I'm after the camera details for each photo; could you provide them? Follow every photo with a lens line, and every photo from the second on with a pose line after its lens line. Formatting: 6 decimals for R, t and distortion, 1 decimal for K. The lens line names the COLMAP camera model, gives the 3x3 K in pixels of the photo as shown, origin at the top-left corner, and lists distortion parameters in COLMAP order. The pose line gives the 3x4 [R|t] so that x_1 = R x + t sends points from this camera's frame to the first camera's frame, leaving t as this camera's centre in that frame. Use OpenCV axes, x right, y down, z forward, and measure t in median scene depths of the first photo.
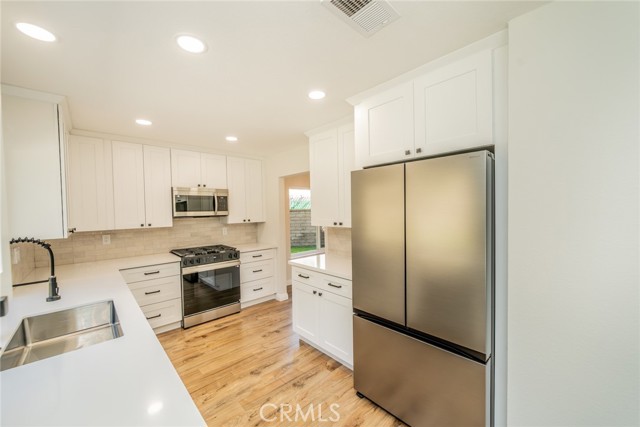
lens RADIAL K [[247.2, 0, 320.0], [0, 247.2, 213.5], [0, 0, 1]] dist [-0.002071, -0.000106]
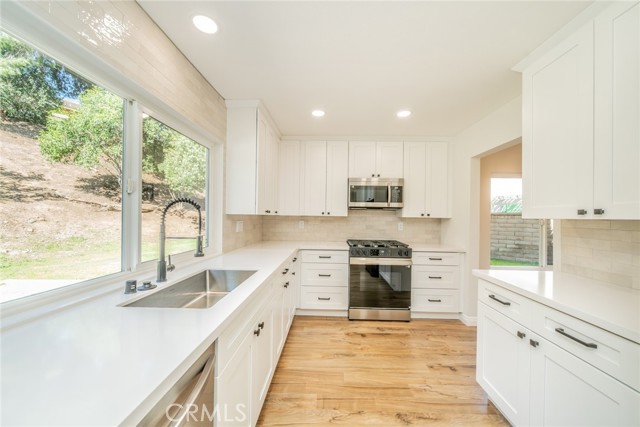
lens RADIAL K [[233.0, 0, 322.4], [0, 233.0, 215.0], [0, 0, 1]] dist [-0.008959, -0.000179]
pose [[0.708908, 0.025522, -0.704839, 0.014151], [-0.039132, 0.999229, -0.003176, 0.055382], [0.704215, 0.029834, 0.709360, 0.241917]]
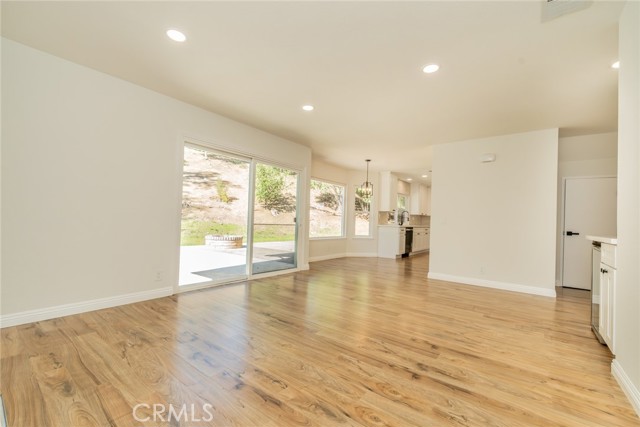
lens RADIAL K [[272.2, 0, 320.0], [0, 272.2, 213.5], [0, 0, 1]] dist [-0.000008, -0.000002]
pose [[0.152217, -0.000317, -0.988347, 2.122554], [-0.055747, 0.998405, -0.008906, 0.136654], [0.986774, 0.056453, 0.151957, -0.898588]]
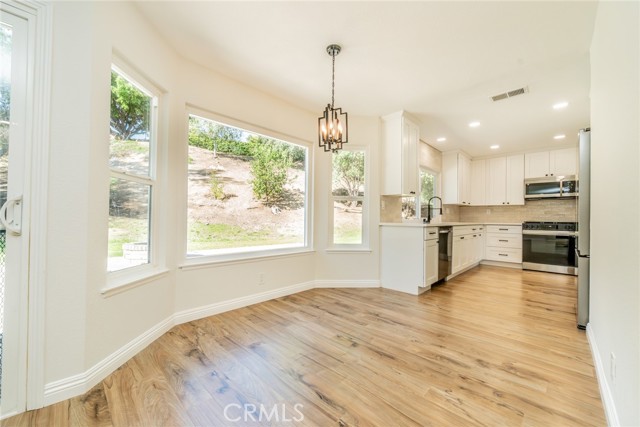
lens RADIAL K [[247.2, 0, 320.0], [0, 247.2, 213.5], [0, 0, 1]] dist [-0.002071, -0.000106]
pose [[0.040145, 0.001150, -0.999193, 0.901969], [-0.034698, 0.999398, -0.000244, 0.154632], [0.998591, 0.034680, 0.040161, -0.331978]]
